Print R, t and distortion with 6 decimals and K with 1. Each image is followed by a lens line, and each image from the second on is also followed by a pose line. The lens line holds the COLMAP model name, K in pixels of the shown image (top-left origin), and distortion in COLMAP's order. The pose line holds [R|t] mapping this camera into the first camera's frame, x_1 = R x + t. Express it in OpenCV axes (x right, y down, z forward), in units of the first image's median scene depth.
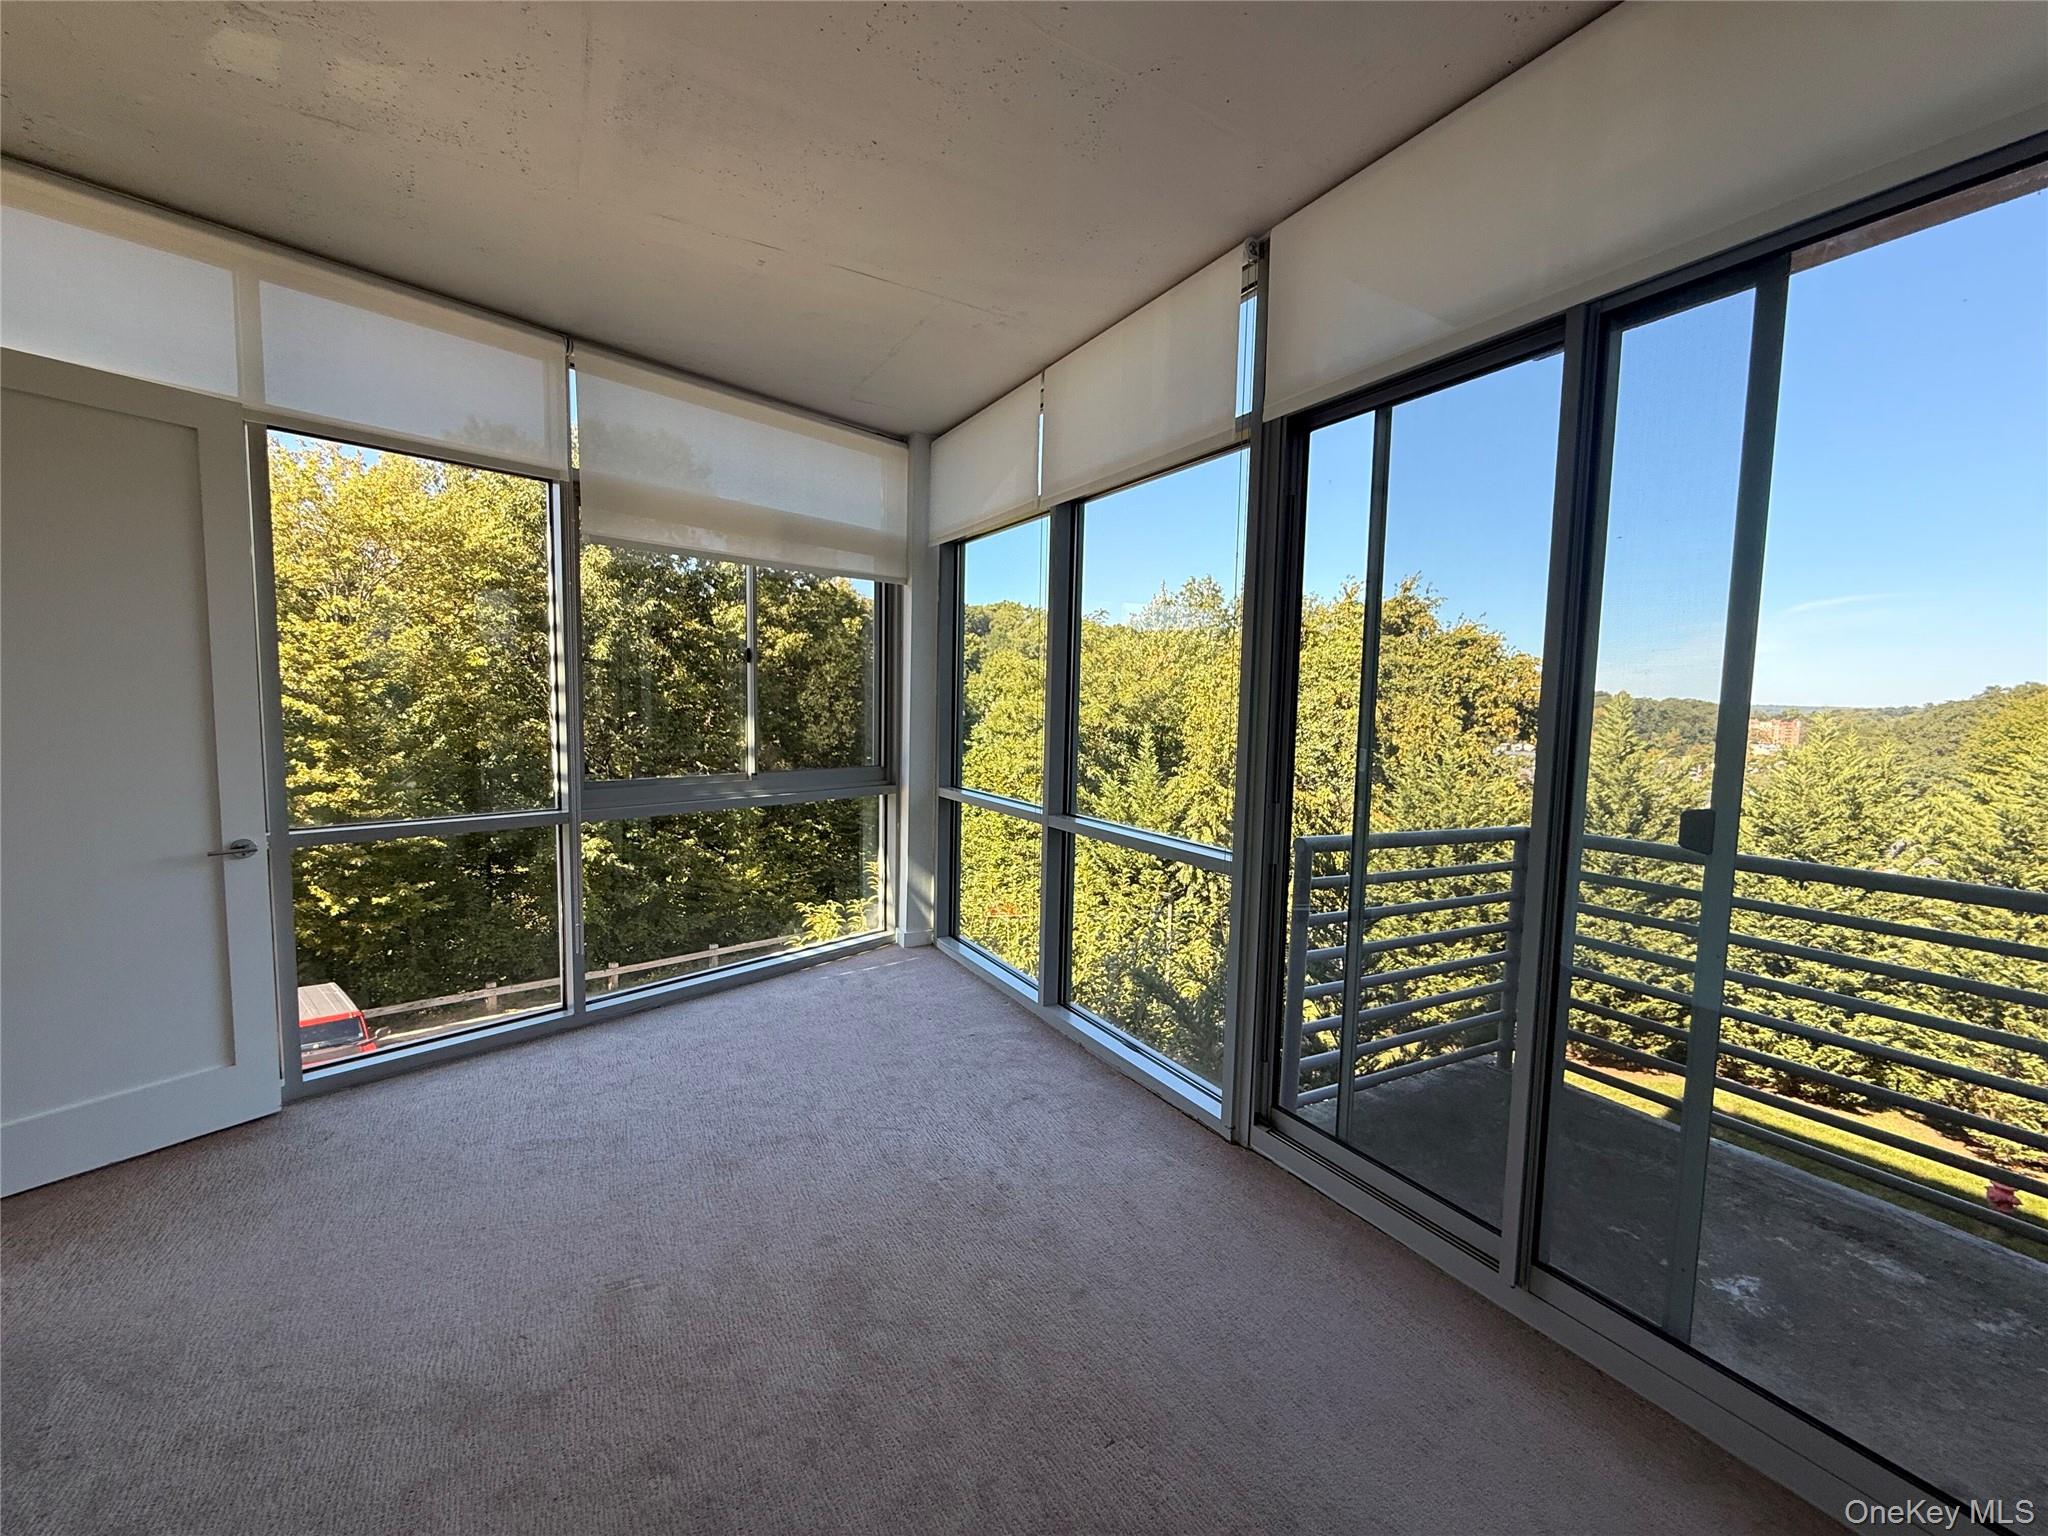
lens RADIAL K [[821.2, 0, 1015.4], [0, 821.2, 769.1], [0, 0, 1]] dist [-0.000626, -0.000058]
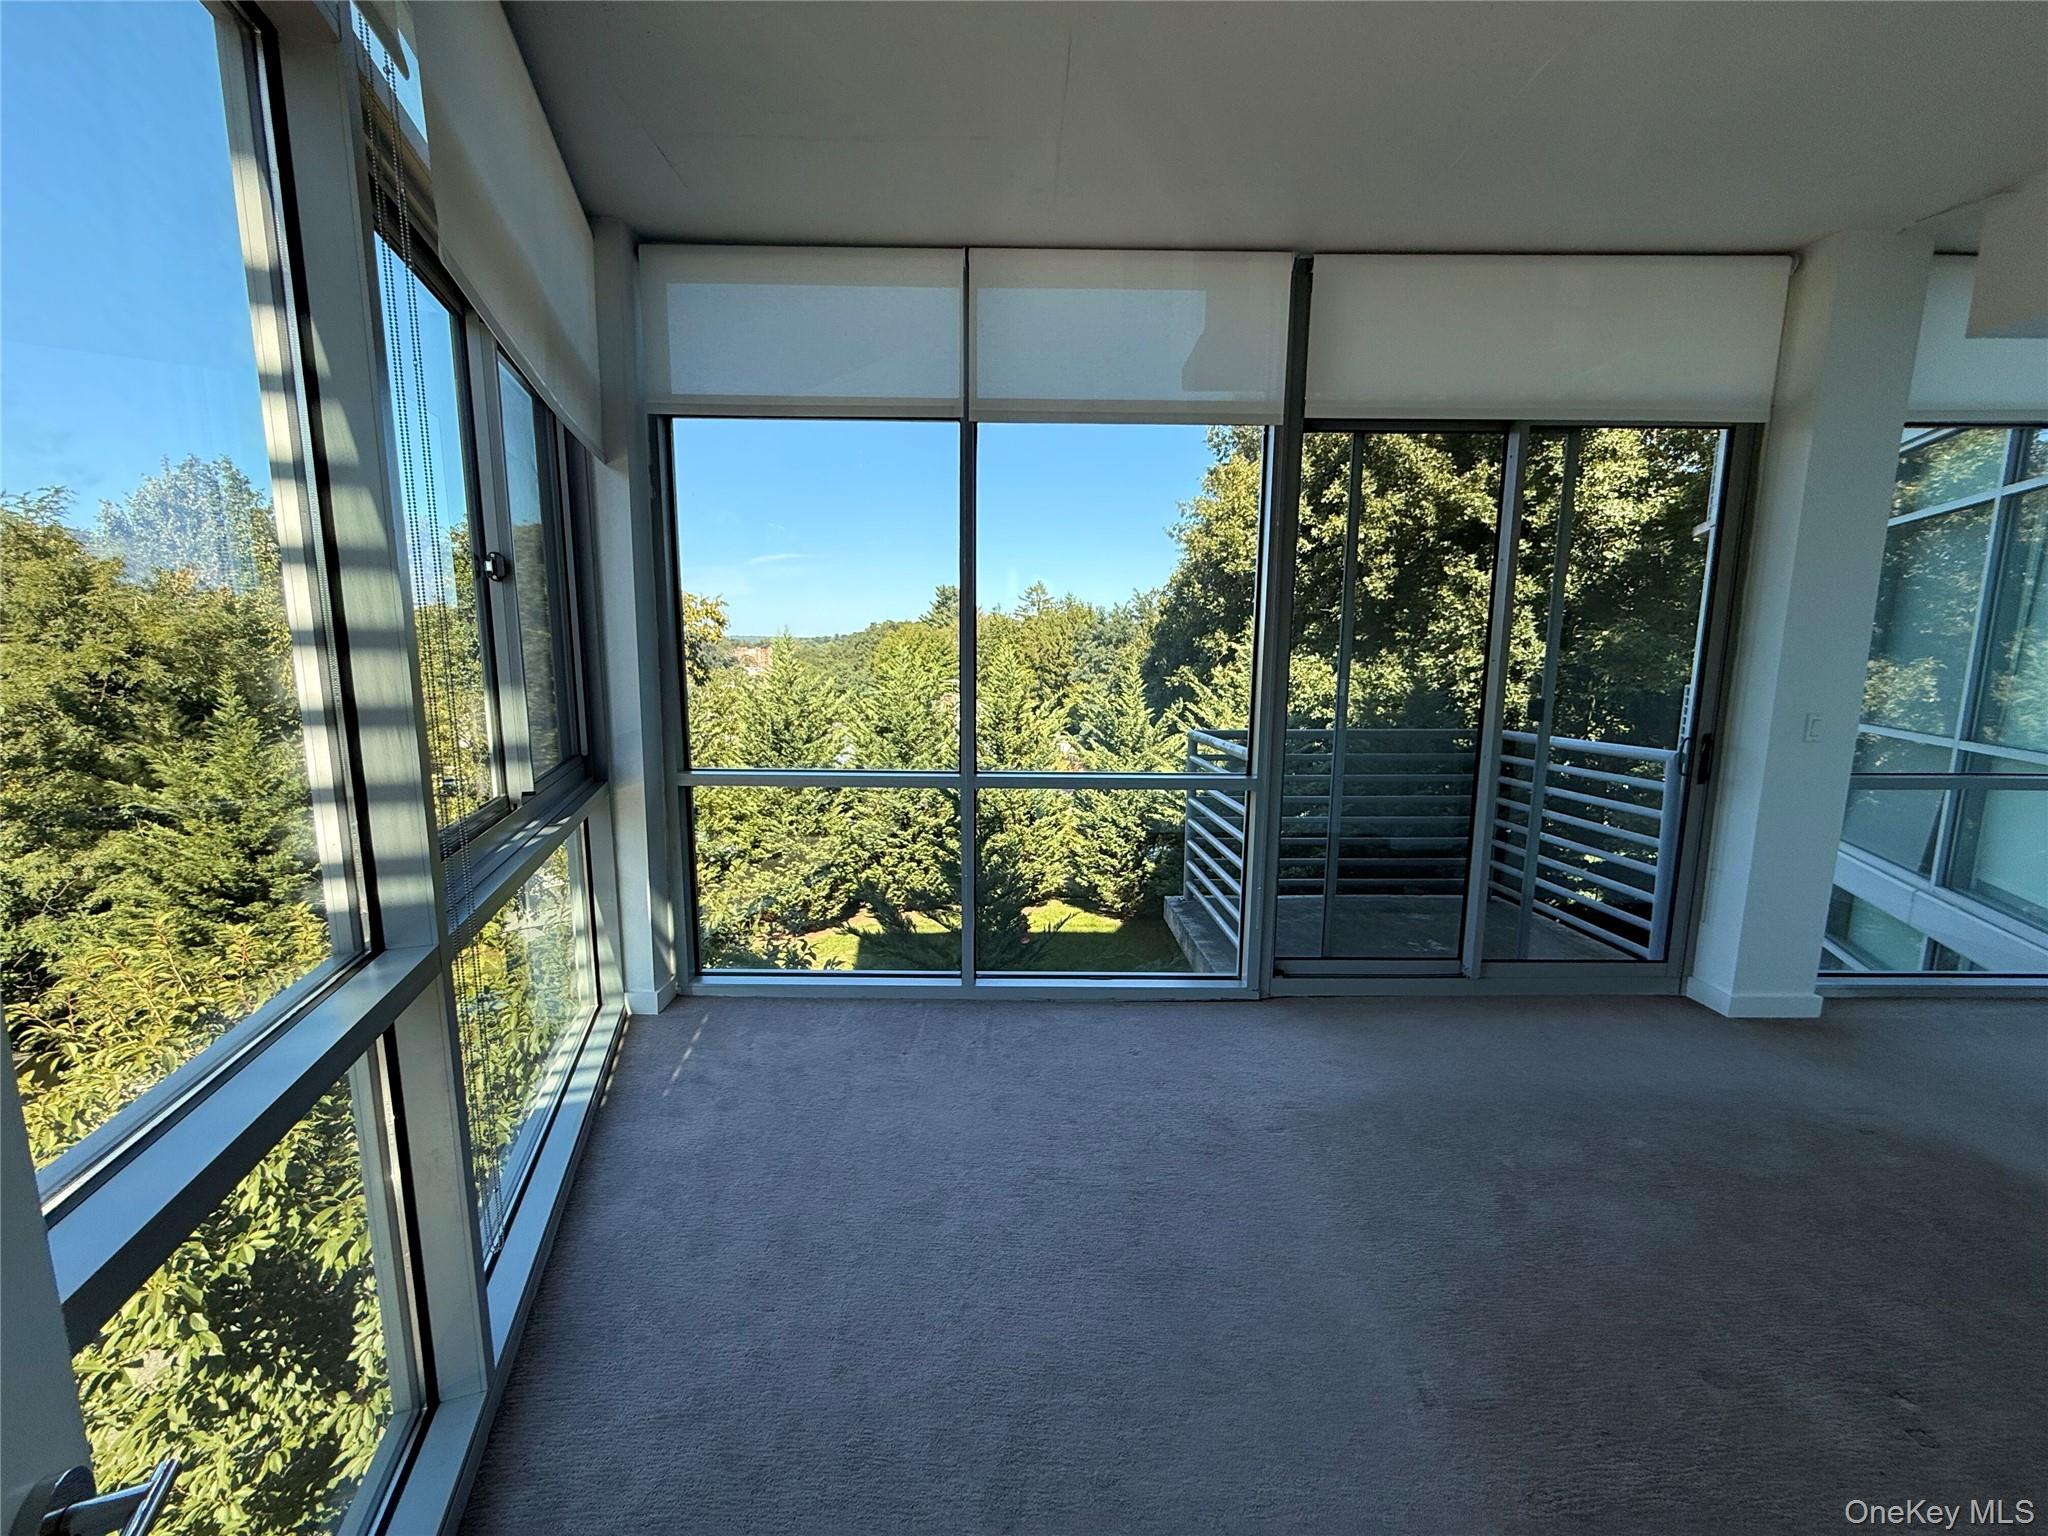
lens RADIAL K [[821.2, 0, 1015.4], [0, 821.2, 769.1], [0, 0, 1]] dist [-0.000626, -0.000058]
pose [[0.489220, -0.146917, 0.859697, -0.532177], [0.076980, 0.989137, 0.125231, -0.045888], [-0.868757, 0.004914, 0.495215, 0.394293]]
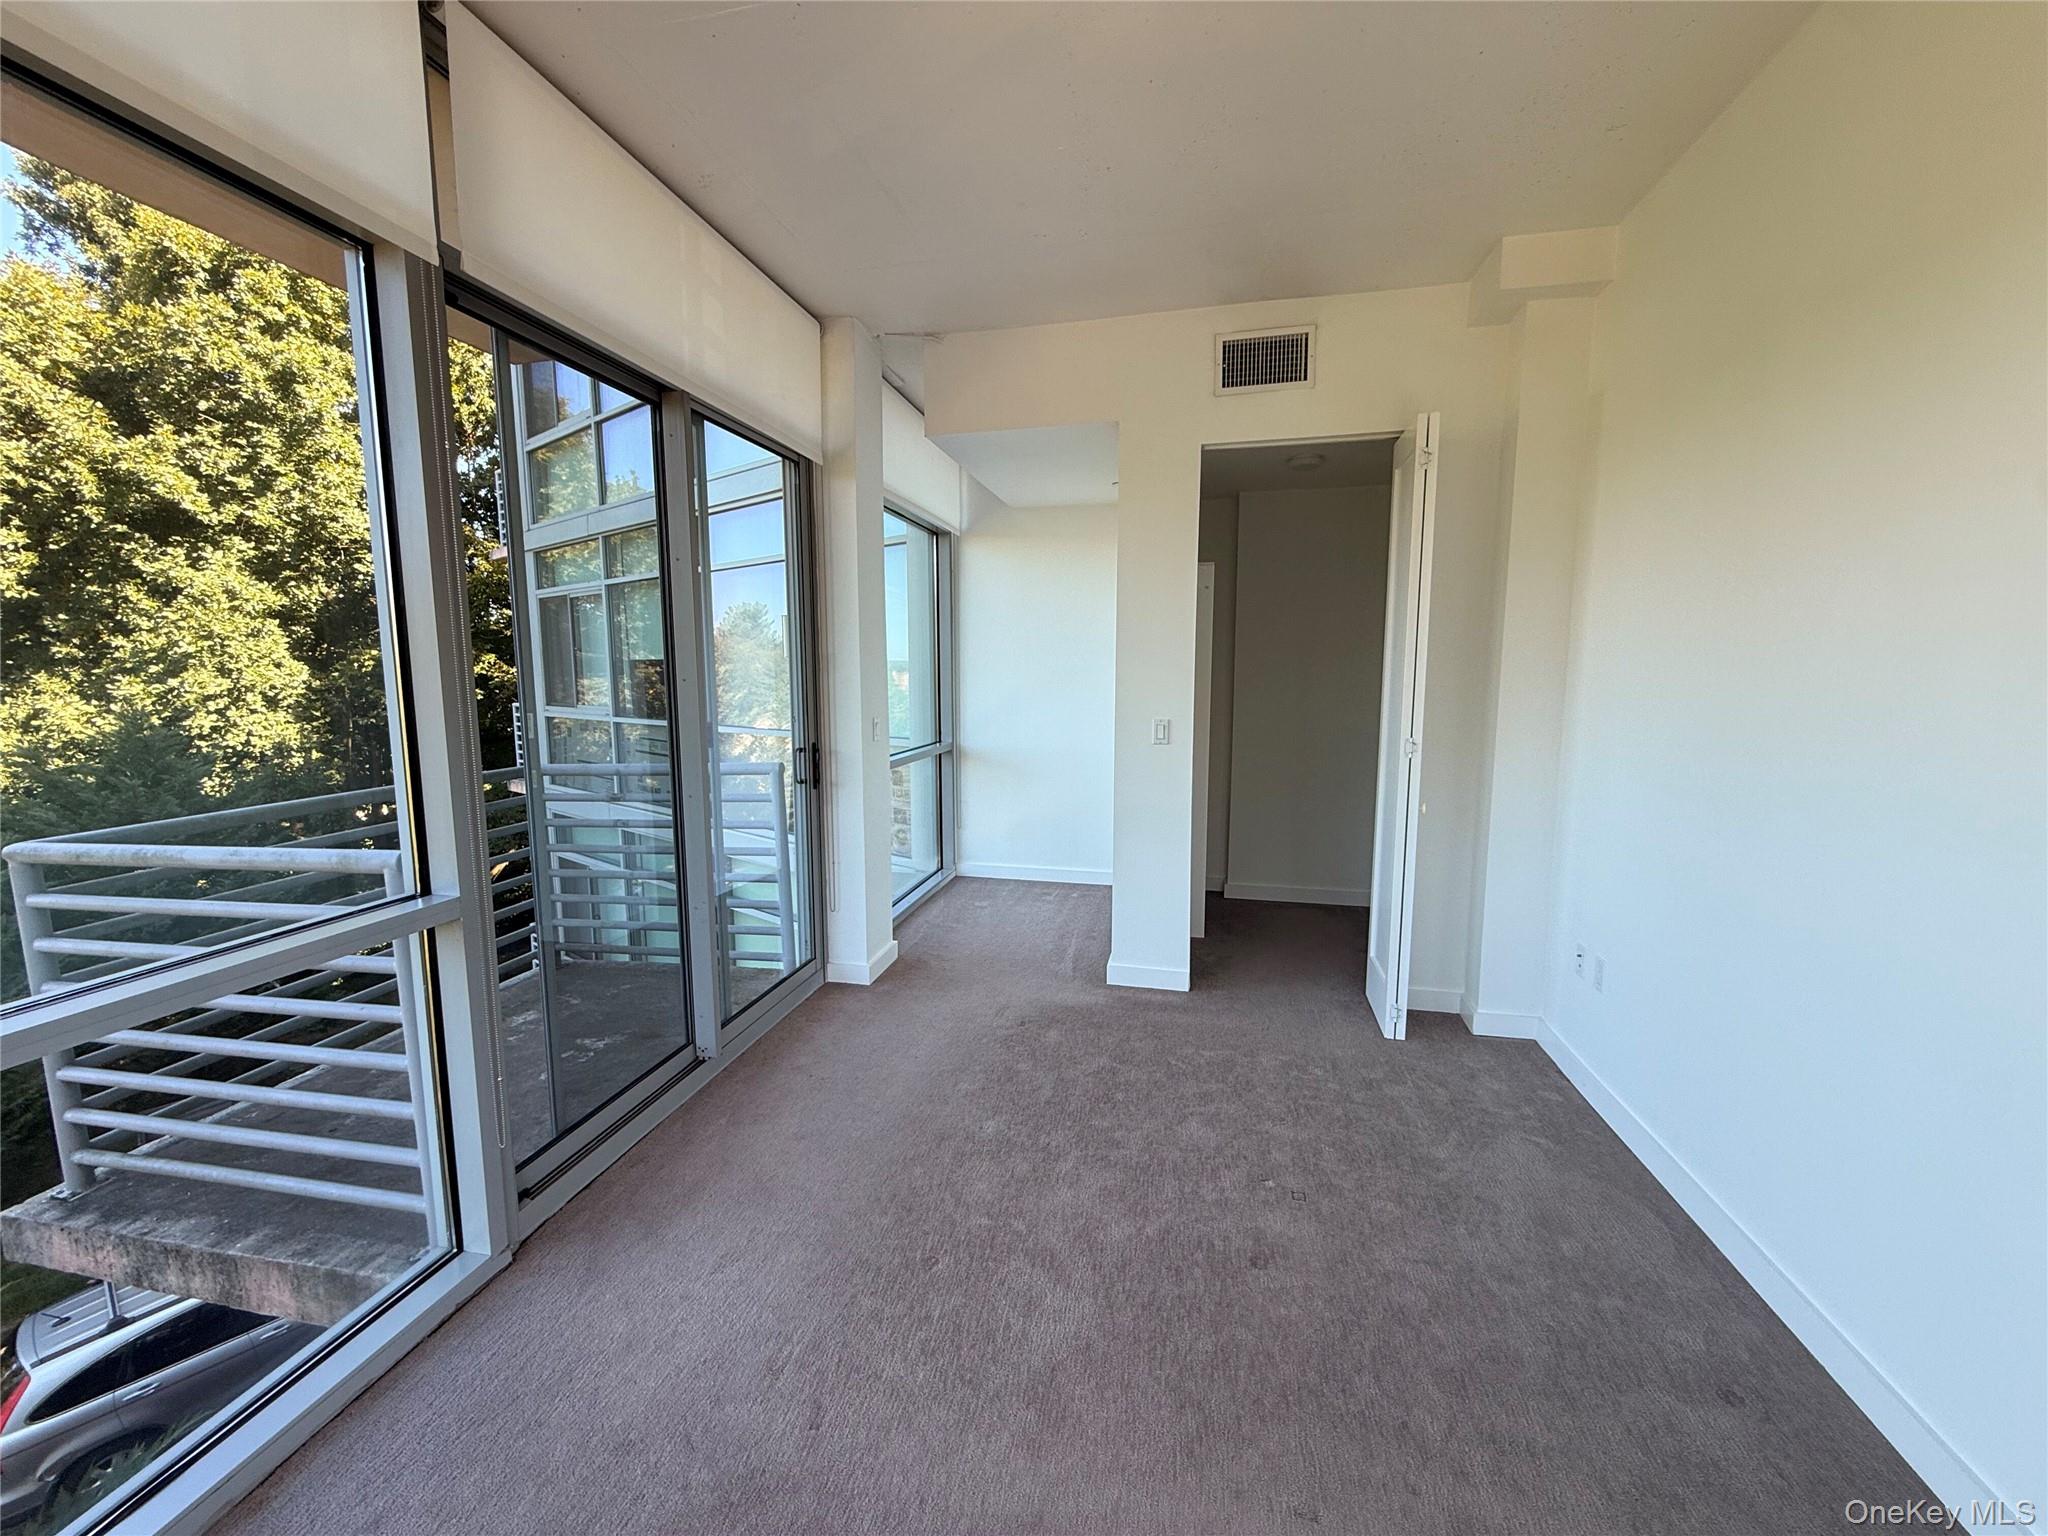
lens RADIAL K [[821.2, 0, 1015.4], [0, 821.2, 769.1], [0, 0, 1]] dist [-0.000626, -0.000058]
pose [[-0.739566, -0.099870, 0.665634, -0.294564], [0.043745, 0.979708, 0.195597, -0.060224], [-0.671661, 0.173775, -0.720190, 0.650195]]
